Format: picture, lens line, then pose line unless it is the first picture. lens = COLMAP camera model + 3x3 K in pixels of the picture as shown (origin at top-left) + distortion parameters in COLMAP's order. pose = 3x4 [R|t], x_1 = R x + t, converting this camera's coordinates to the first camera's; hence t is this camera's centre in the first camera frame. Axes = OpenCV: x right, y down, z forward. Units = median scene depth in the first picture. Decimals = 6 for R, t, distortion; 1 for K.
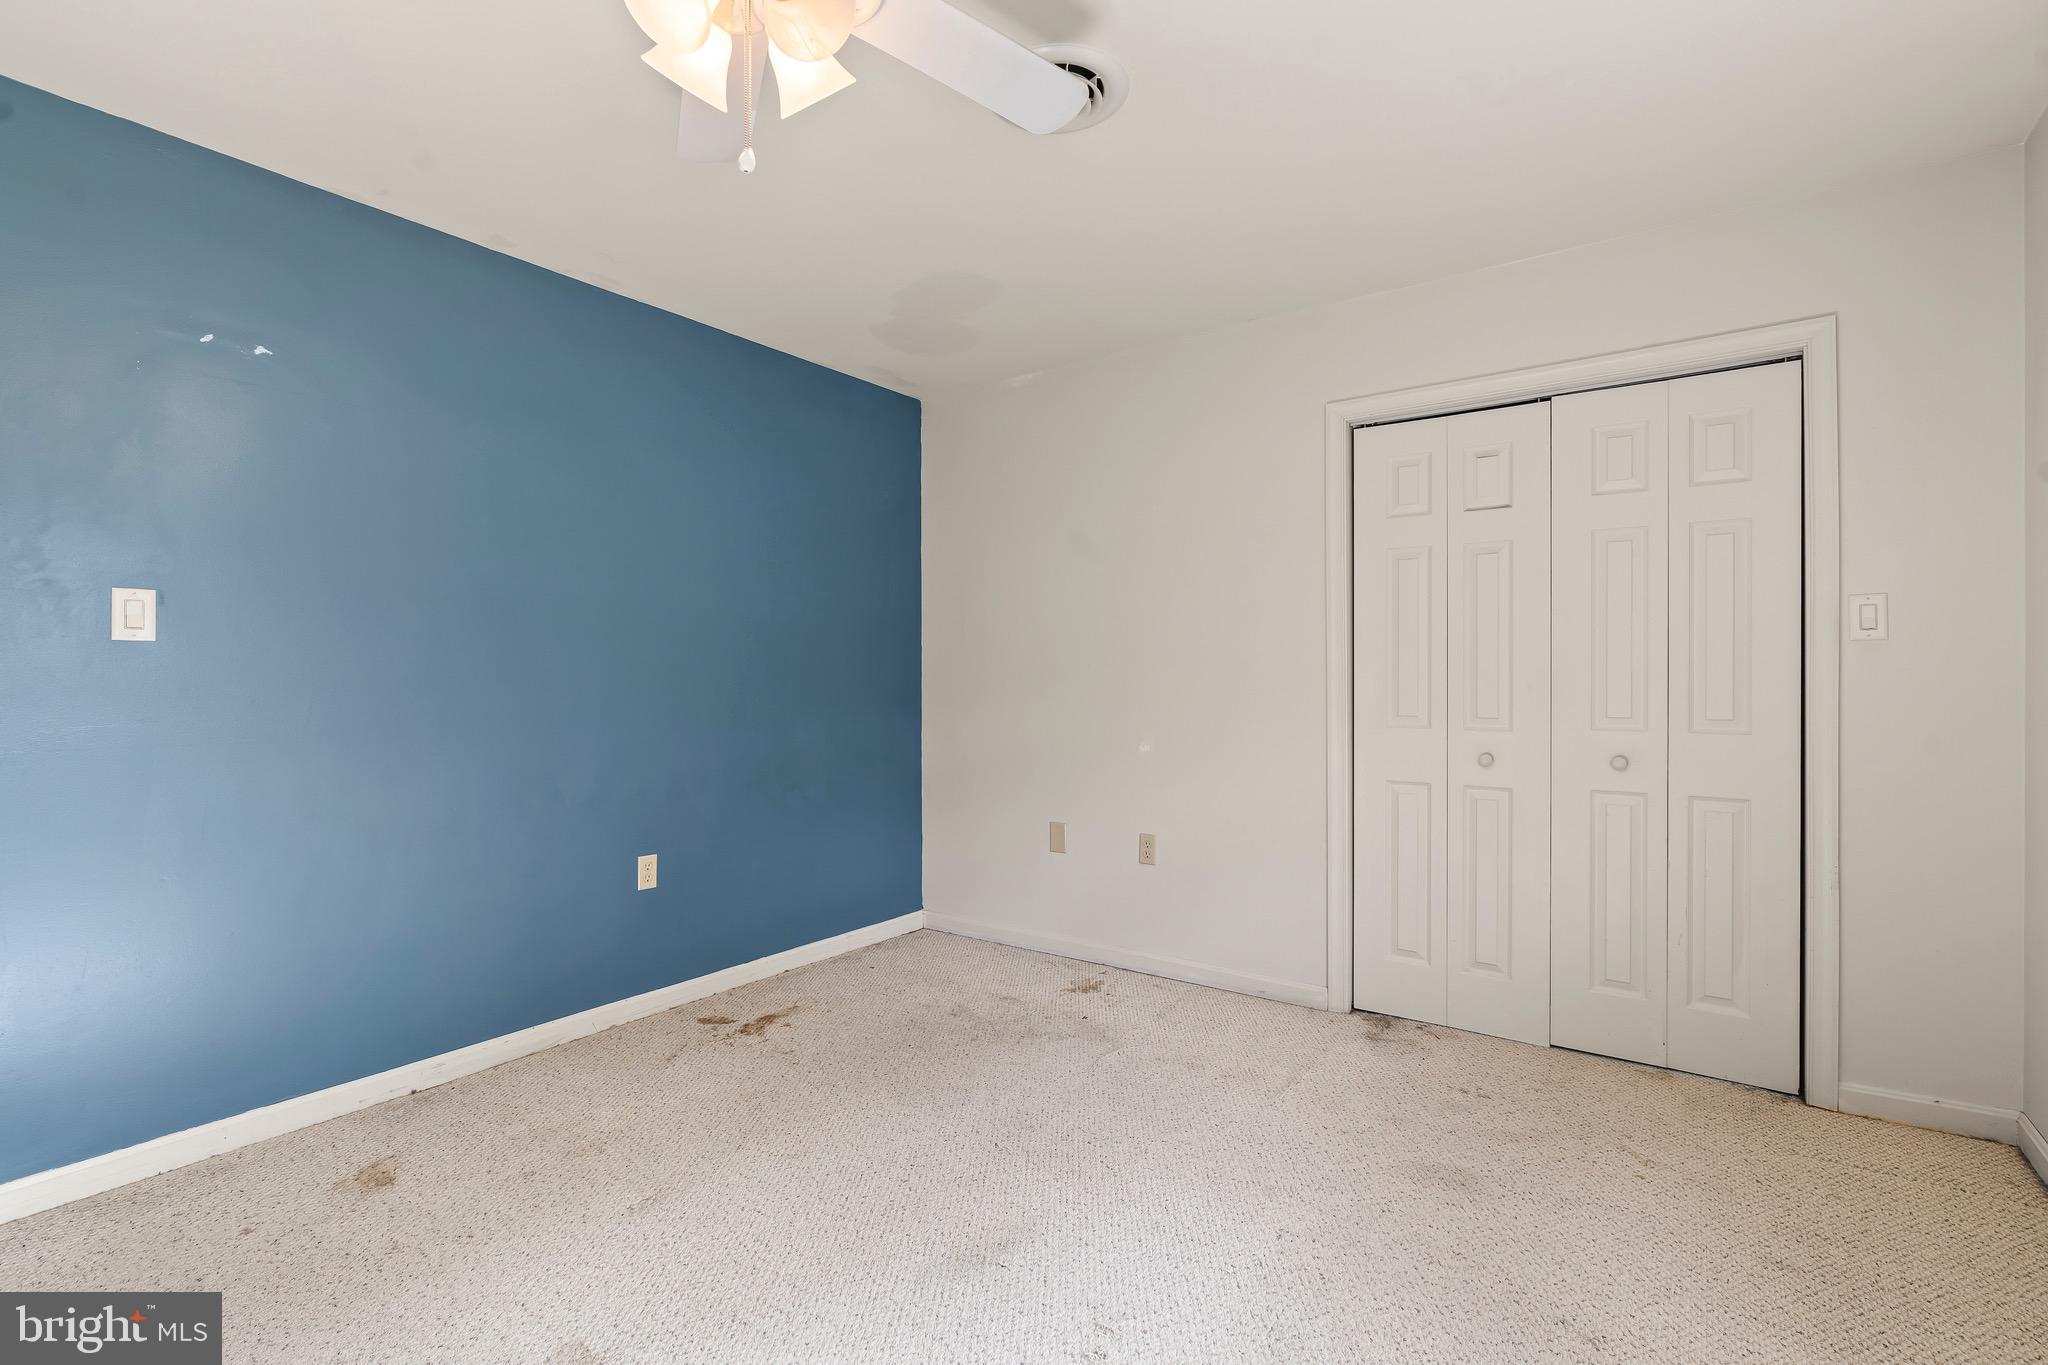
lens RADIAL K [[928.2, 0, 1024.0], [0, 928.2, 682.5], [0, 0, 1]] dist [-0.003924, 0.002152]
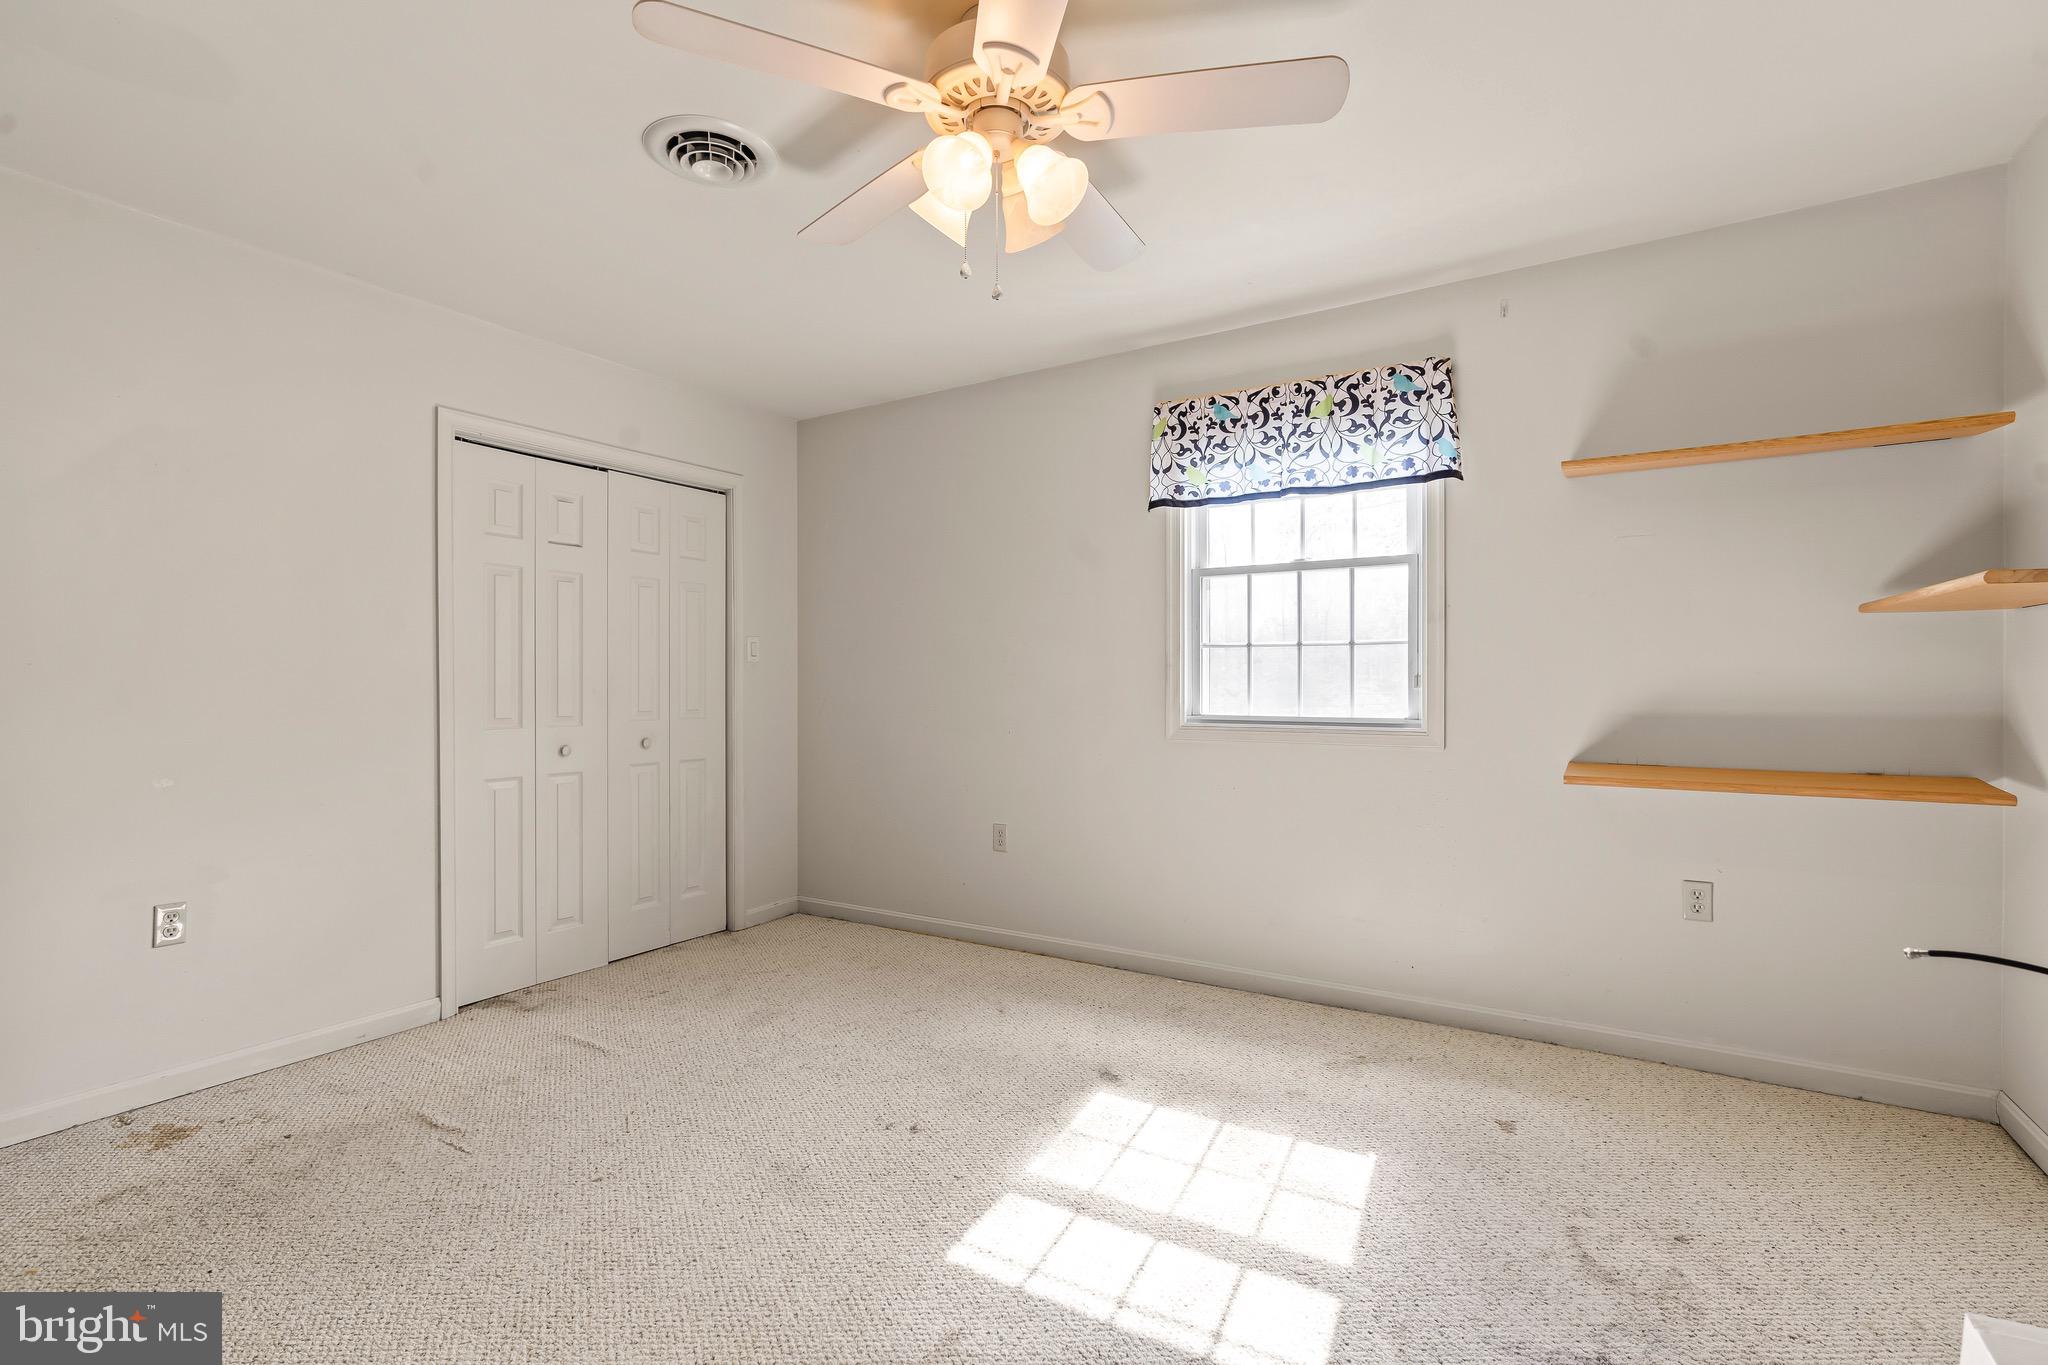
lens RADIAL K [[928.2, 0, 1024.0], [0, 928.2, 682.5], [0, 0, 1]] dist [-0.003924, 0.002152]
pose [[-0.048603, -0.004127, 0.998810, -0.743166], [0.006903, 0.999966, 0.004467, -0.007067], [-0.998794, 0.007112, -0.048573, 0.455361]]
